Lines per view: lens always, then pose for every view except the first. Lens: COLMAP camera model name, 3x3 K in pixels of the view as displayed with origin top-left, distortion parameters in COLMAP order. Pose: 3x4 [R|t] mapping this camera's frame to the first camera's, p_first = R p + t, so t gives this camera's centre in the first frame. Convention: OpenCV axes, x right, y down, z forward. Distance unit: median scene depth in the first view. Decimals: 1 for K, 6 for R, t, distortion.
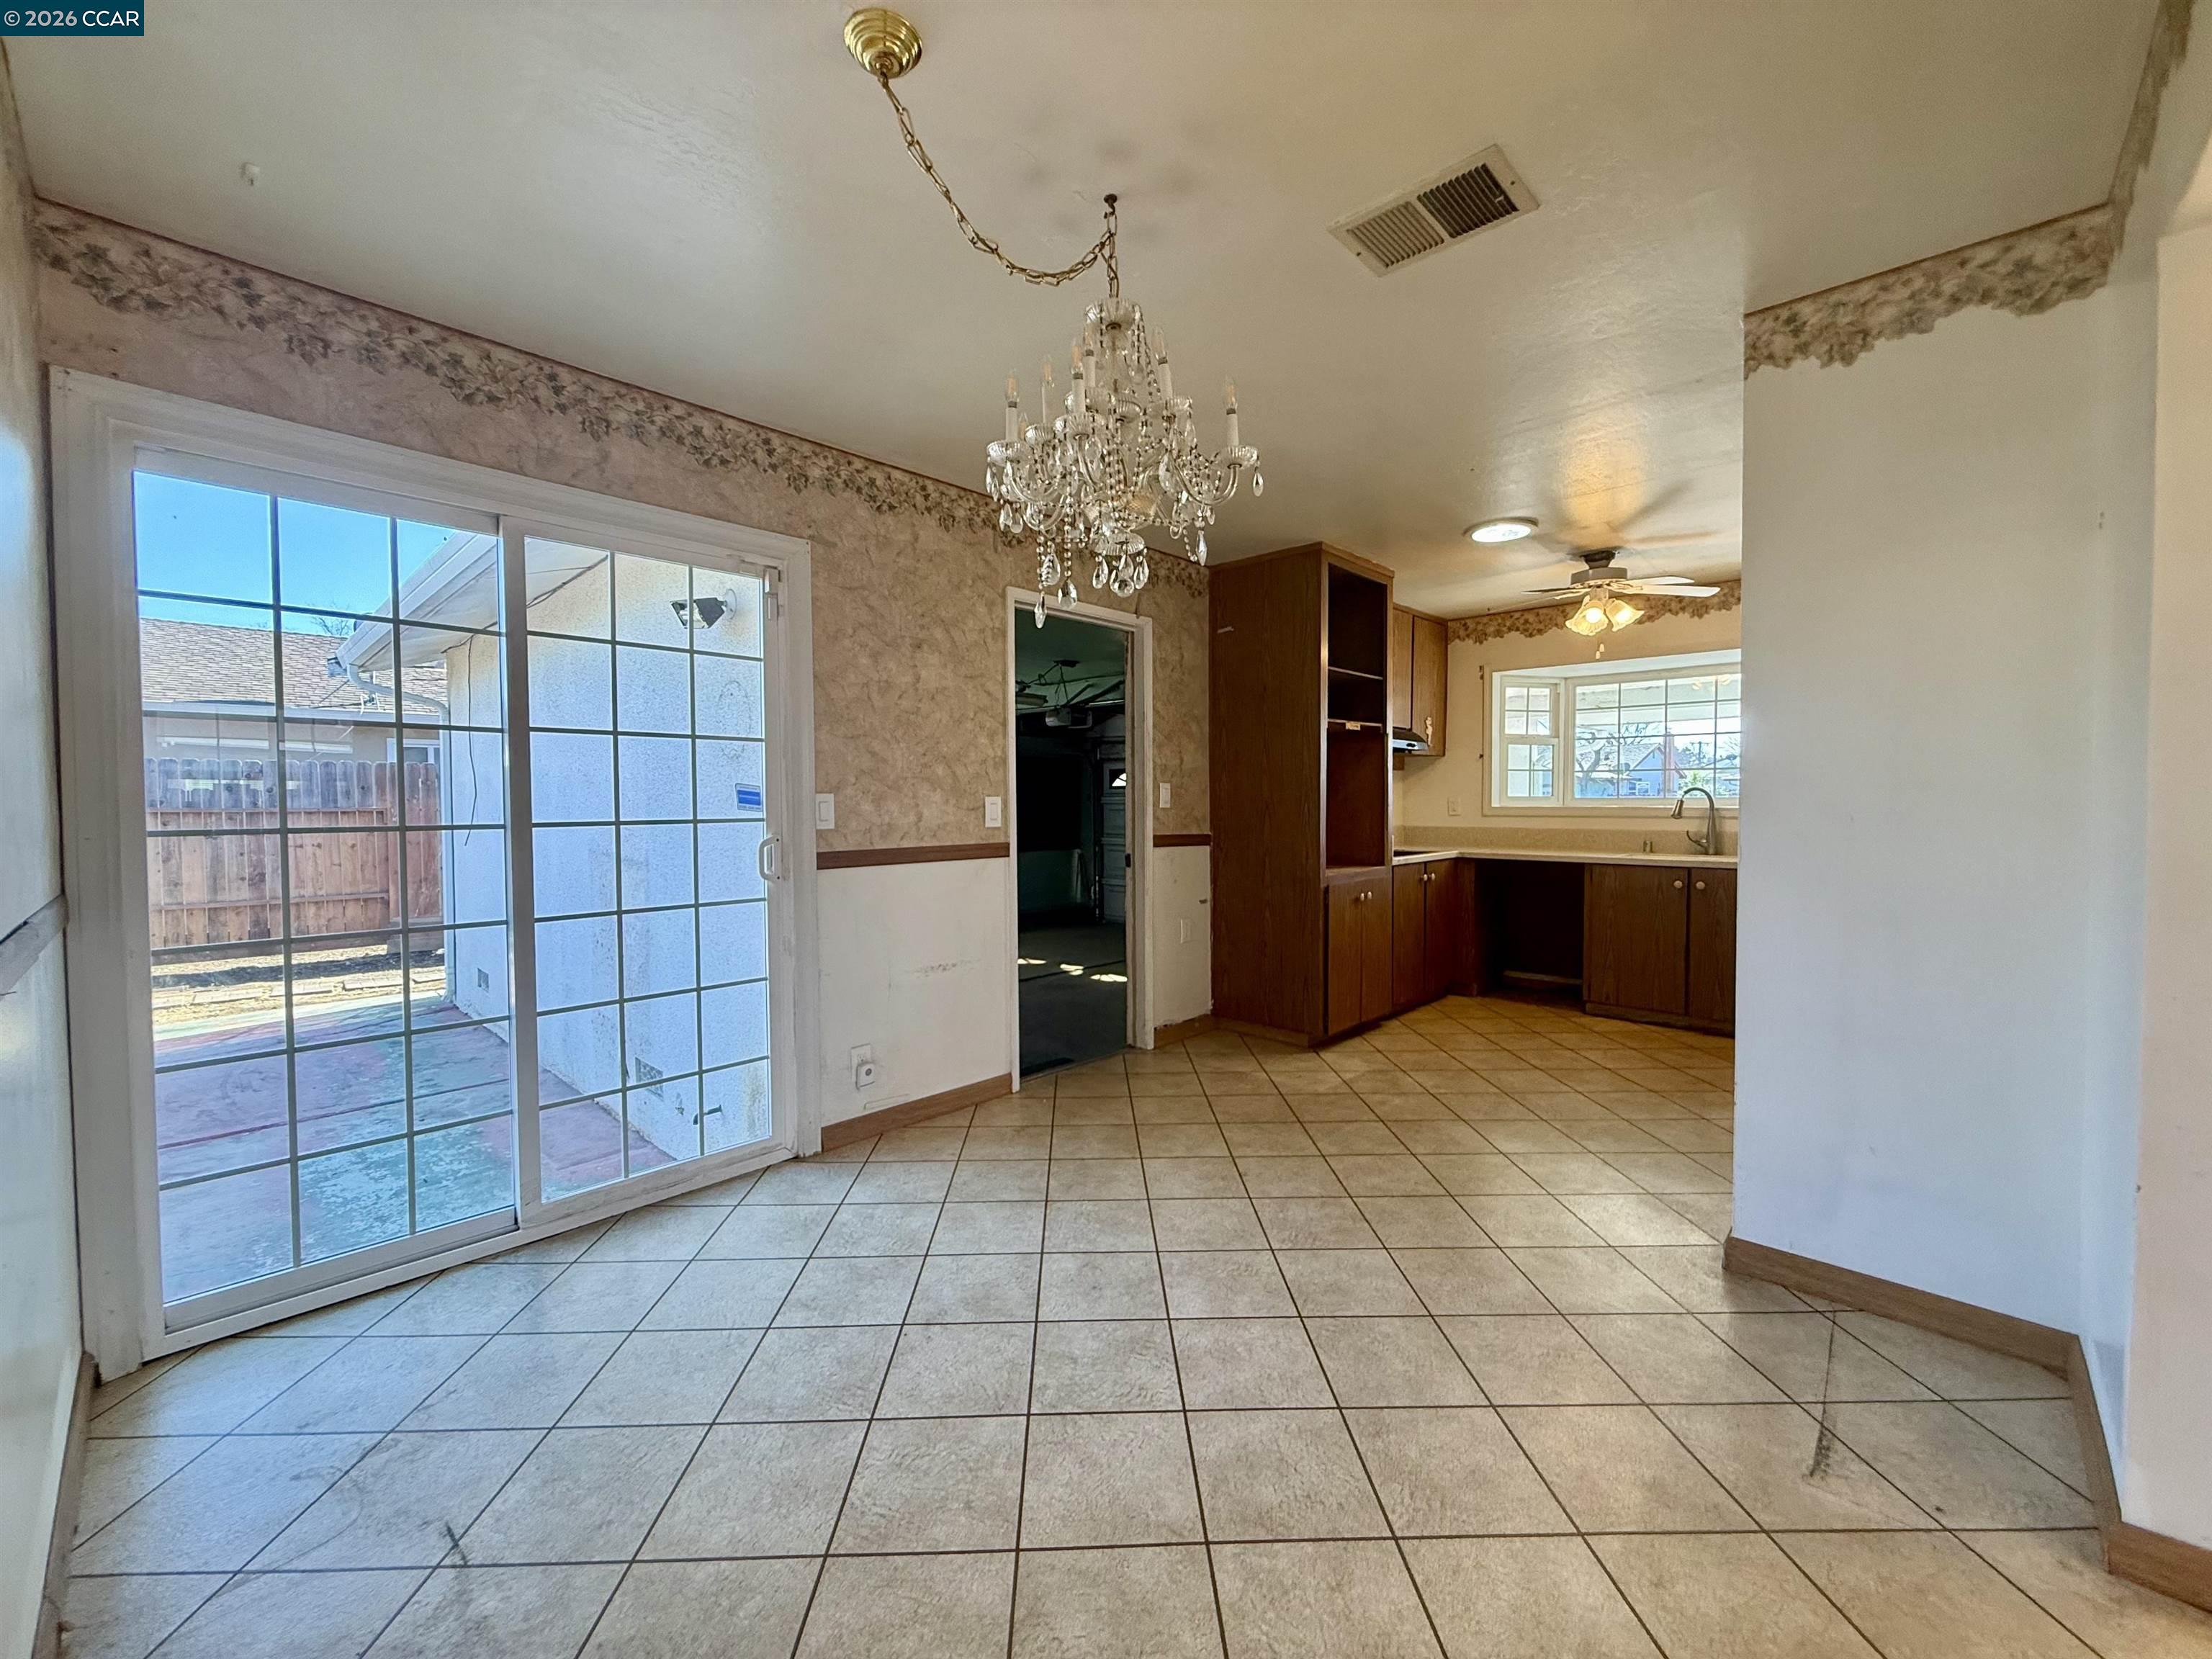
lens RADIAL K [[882.9, 0, 1100.7], [0, 882.9, 829.3], [0, 0, 1]] dist [0.000556, 0.000424]
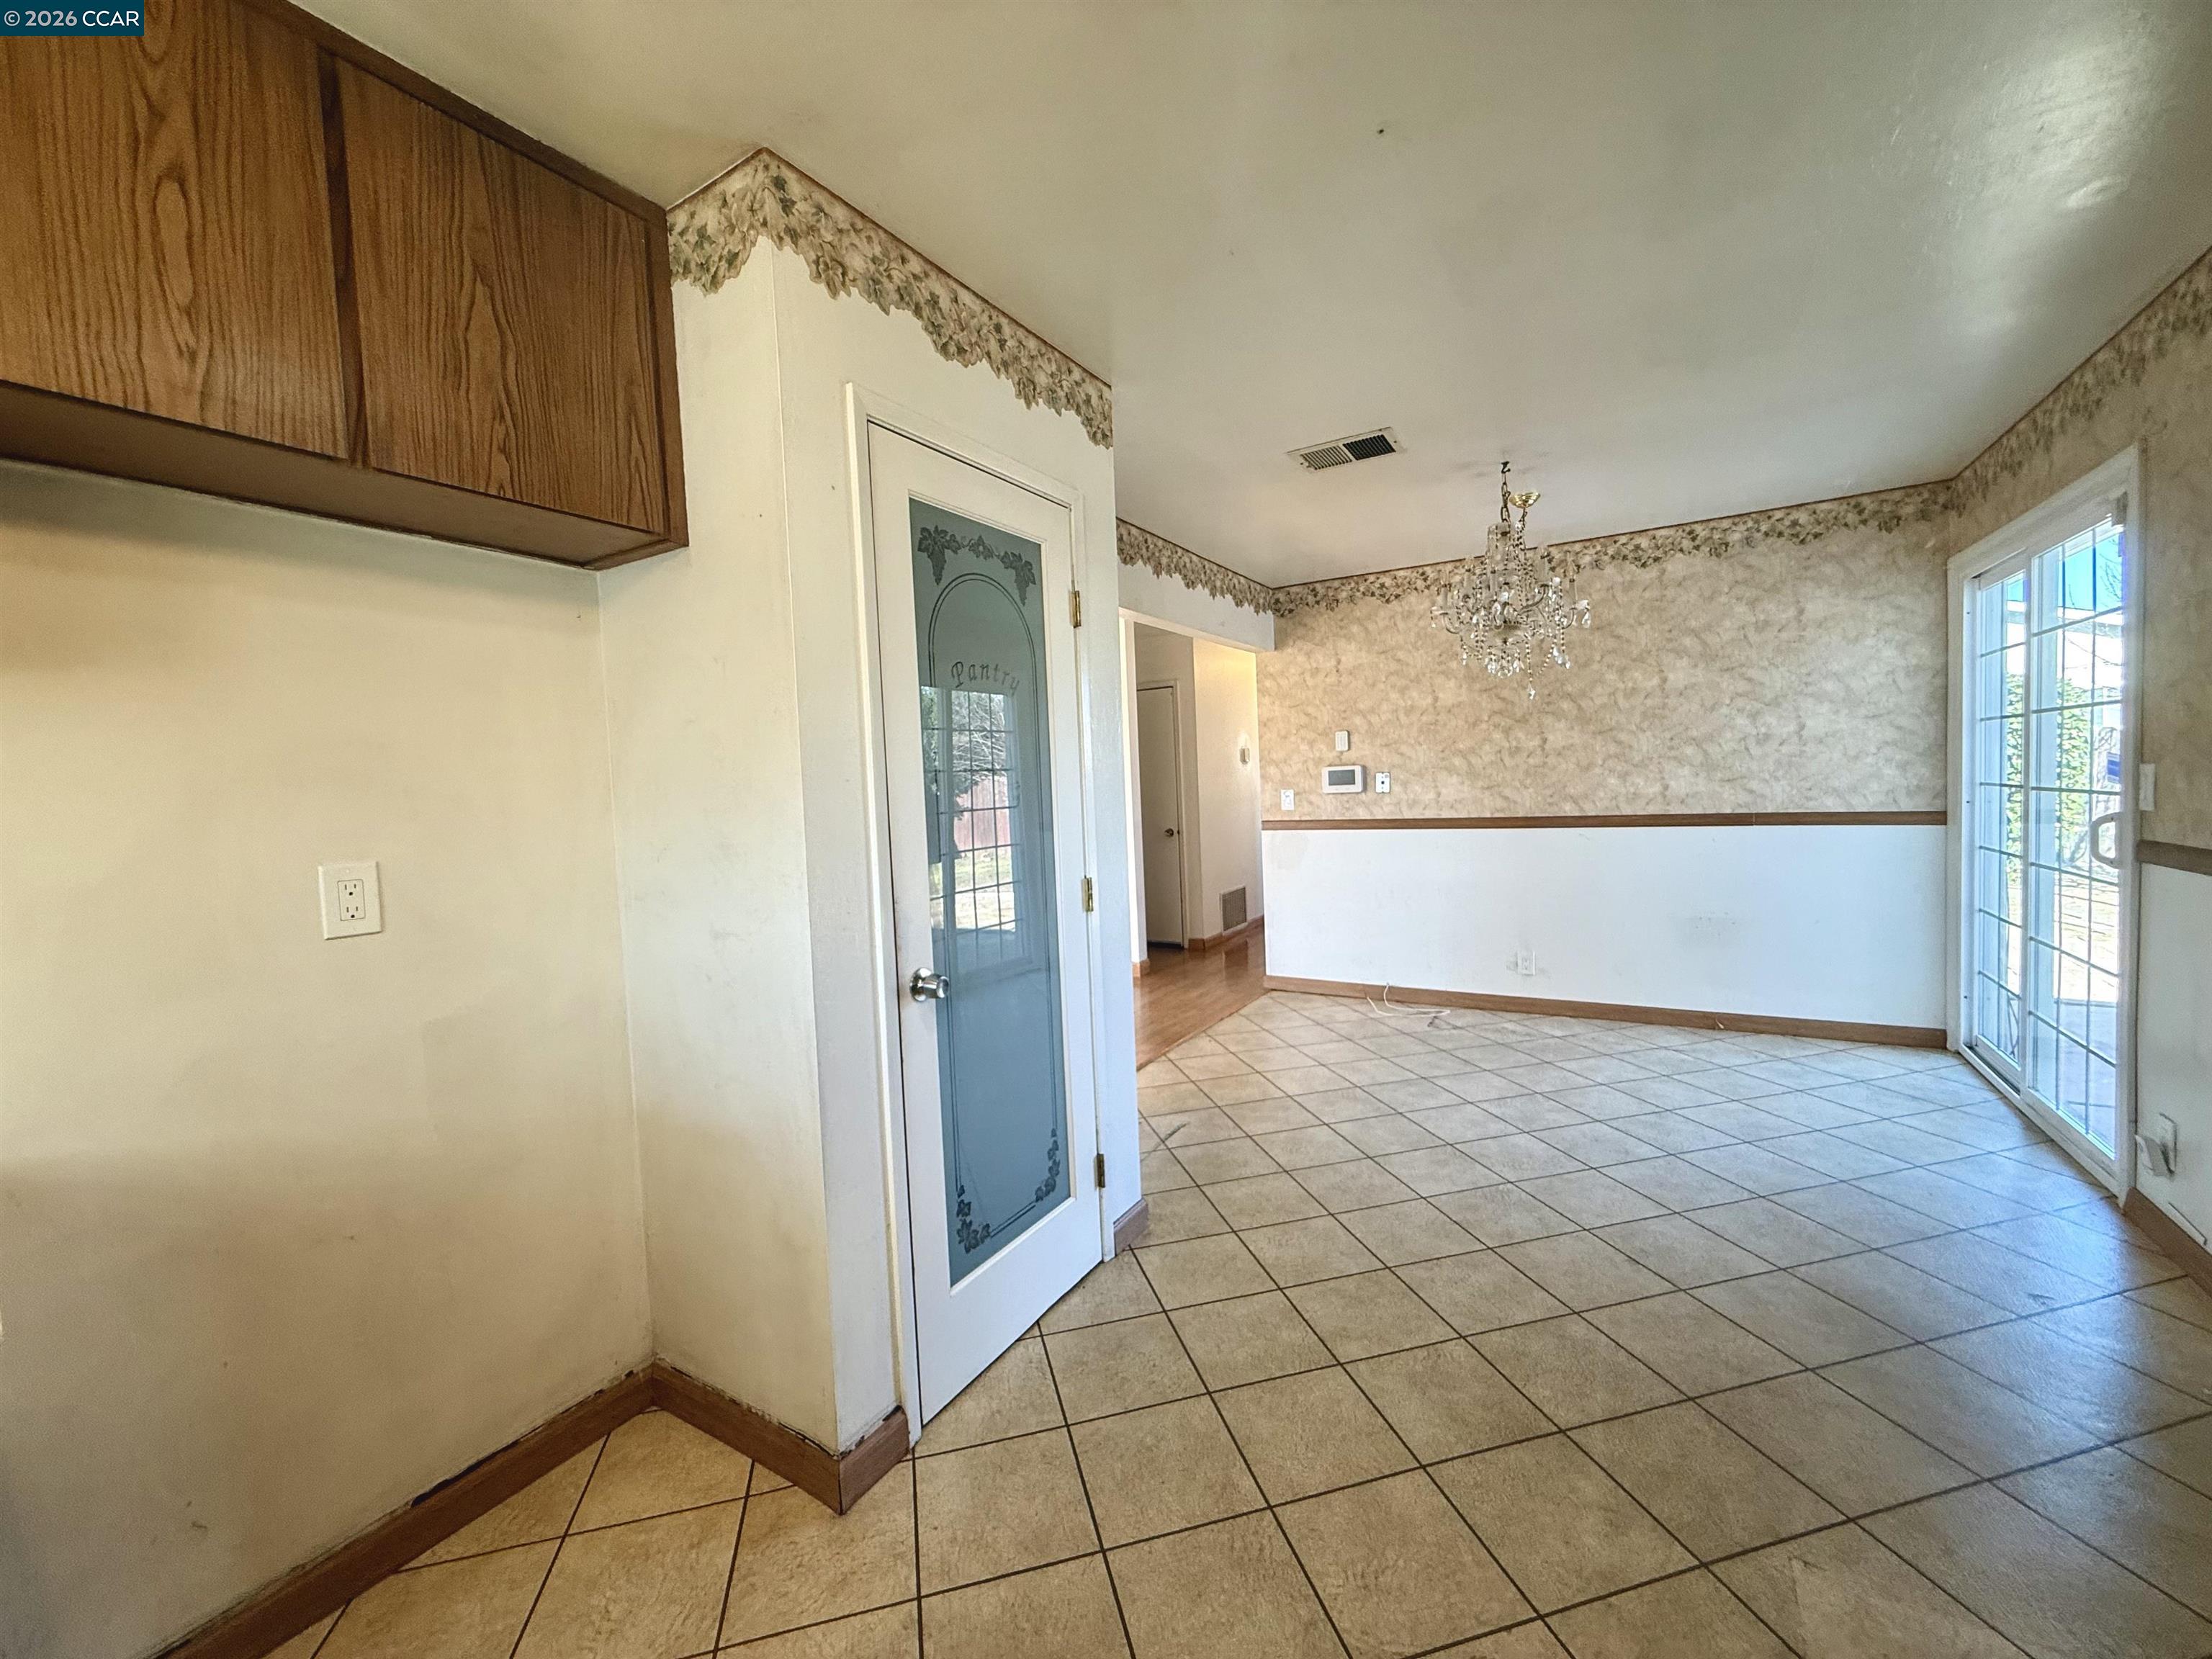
lens RADIAL K [[882.6, 0, 1102.3], [0, 882.6, 826.7], [0, 0, 1]] dist [0.000215, 0.000240]
pose [[-0.976091, 0.057006, -0.209753, 0.492886], [0.040056, 0.995644, 0.084191, -0.058045], [0.213639, 0.073776, -0.974123, 1.043546]]
